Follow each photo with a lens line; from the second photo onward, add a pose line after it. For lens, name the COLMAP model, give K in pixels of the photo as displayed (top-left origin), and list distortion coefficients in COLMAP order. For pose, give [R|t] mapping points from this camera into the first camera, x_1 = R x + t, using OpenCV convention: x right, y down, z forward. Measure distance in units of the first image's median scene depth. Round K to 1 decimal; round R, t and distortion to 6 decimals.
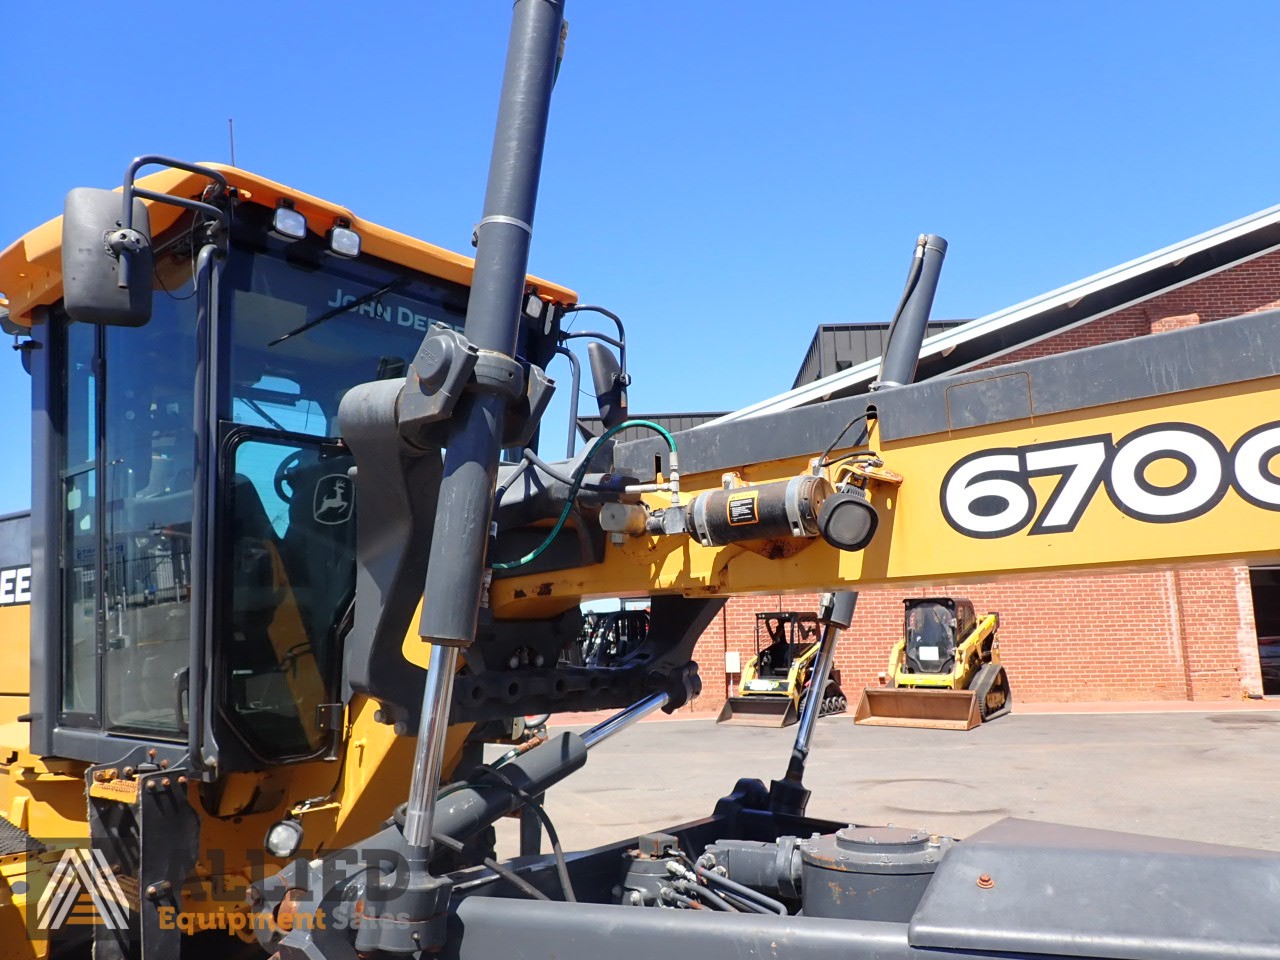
lens RADIAL K [[947.1, 0, 640.1], [0, 947.1, 476.0], [0, 0, 1]] dist [0.003313, -0.005532]
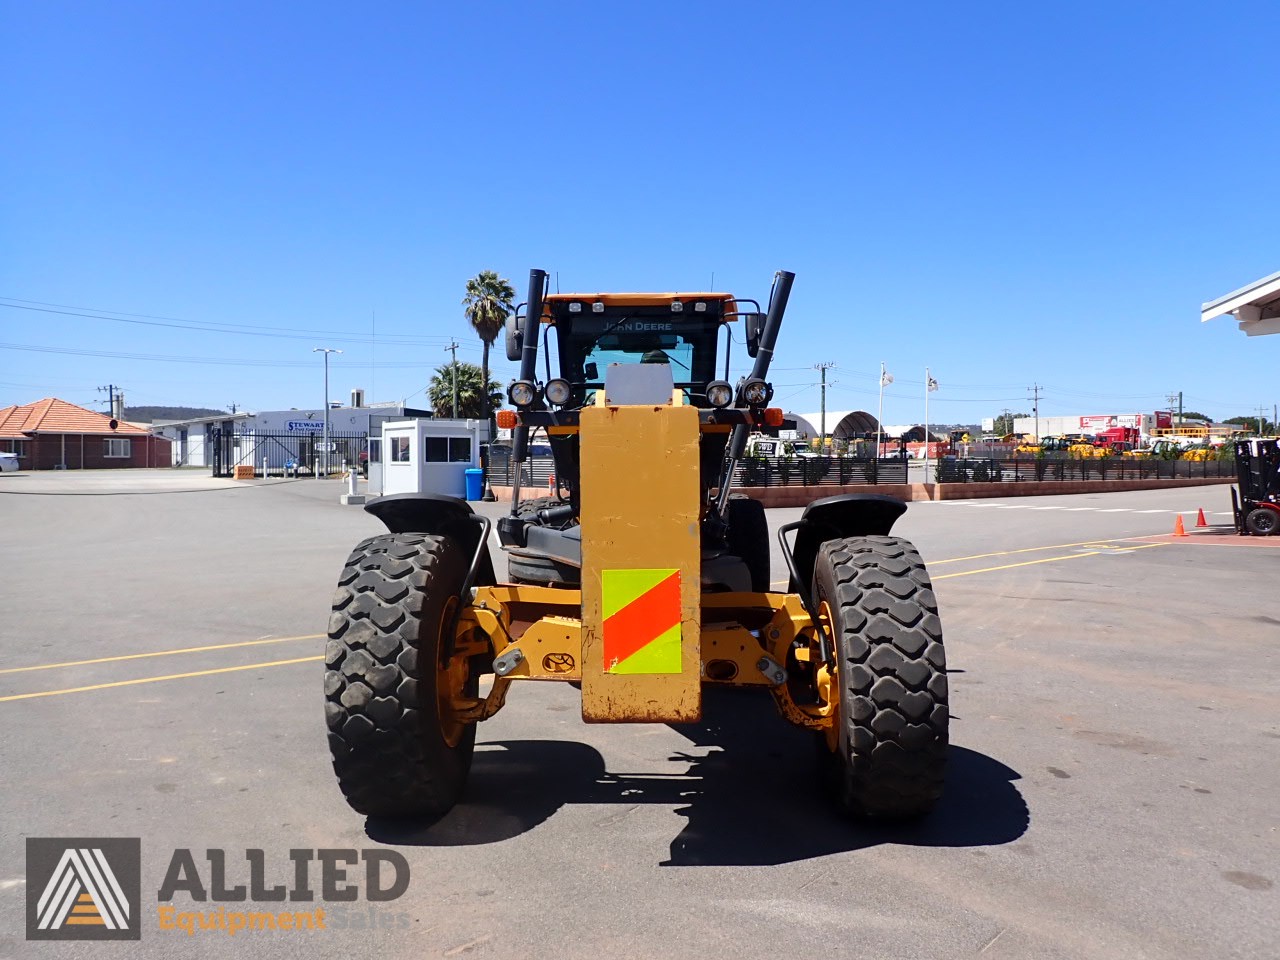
lens RADIAL K [[947.1, 0, 640.1], [0, 947.1, 476.0], [0, 0, 1]] dist [0.003313, -0.005532]
pose [[0.646064, 0.031052, -0.762651, 0.356300], [0.114286, 0.983973, 0.136878, -0.027924], [0.754679, -0.175592, 0.632161, -0.127144]]
